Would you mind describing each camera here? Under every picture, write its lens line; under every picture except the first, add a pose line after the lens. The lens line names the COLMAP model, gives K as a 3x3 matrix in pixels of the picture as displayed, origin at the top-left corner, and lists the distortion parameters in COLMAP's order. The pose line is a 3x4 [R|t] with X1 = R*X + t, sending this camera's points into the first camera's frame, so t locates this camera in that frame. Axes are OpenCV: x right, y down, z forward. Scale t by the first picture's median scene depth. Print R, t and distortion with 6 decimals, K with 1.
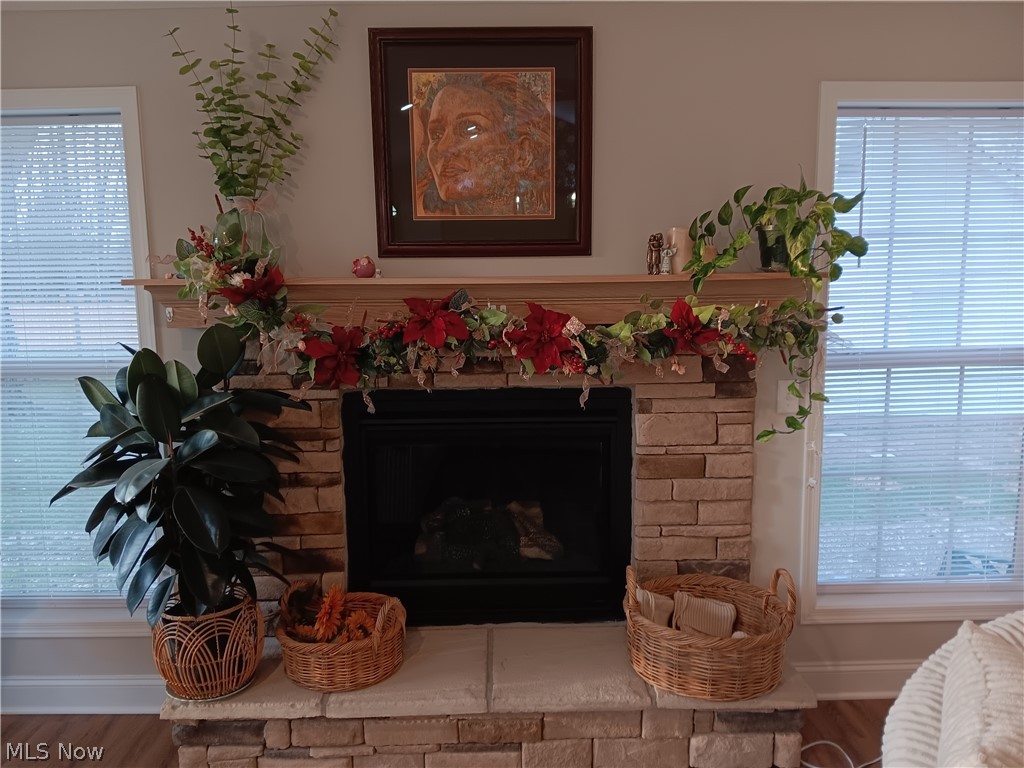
lens RADIAL K [[791.5, 0, 516.3], [0, 791.5, 387.2], [0, 0, 1]] dist [0.064605, -0.118102]
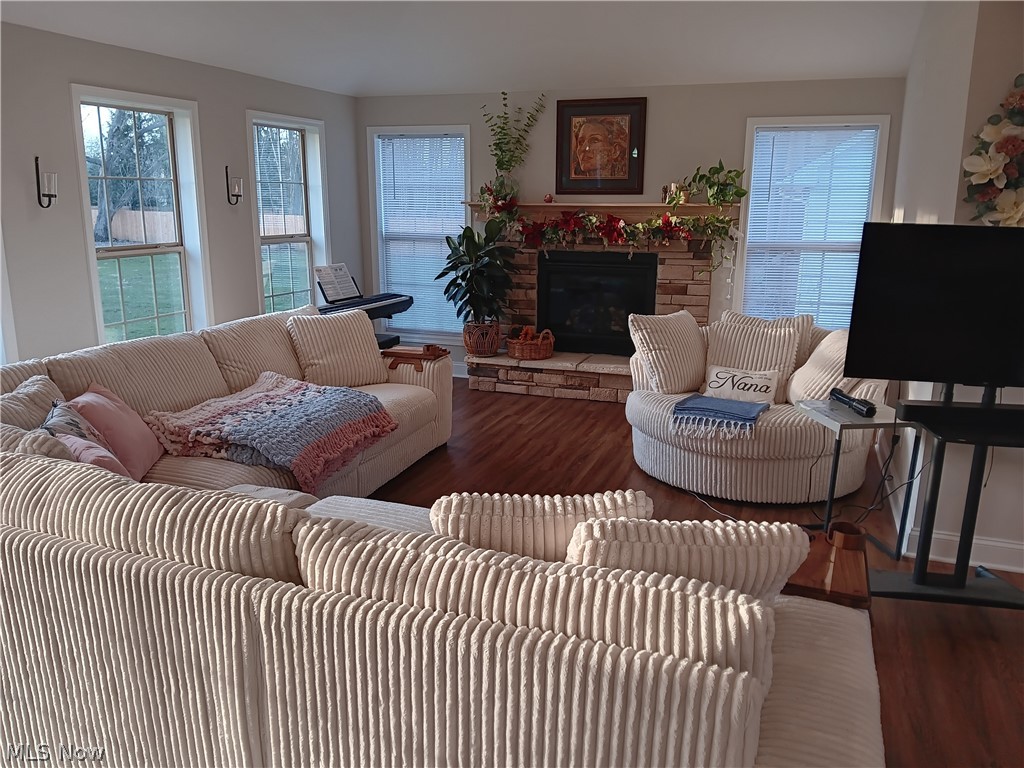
lens RADIAL K [[791.5, 0, 512.7], [0, 791.5, 387.2], [0, 0, 1]] dist [0.064605, -0.118102]
pose [[0.930985, 0.100898, -0.350836, 0.646148], [-0.068489, 0.992256, 0.103622, 0.188301], [0.358575, -0.072442, 0.930686, -1.421168]]
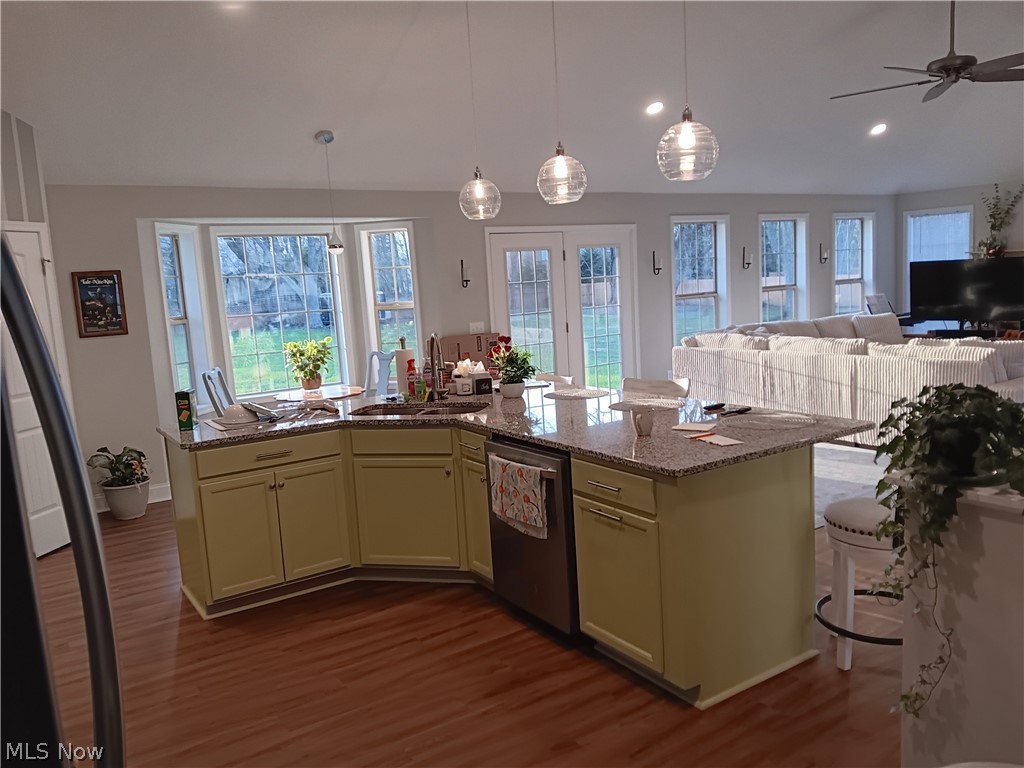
lens RADIAL K [[791.5, 0, 515.1], [0, 791.5, 388.2], [0, 0, 1]] dist [0.064605, -0.118102]
pose [[0.535069, 0.094835, -0.839469, 1.801206], [-0.067233, 0.995308, 0.069586, 0.434833], [0.842129, 0.019207, 0.538934, -3.189708]]
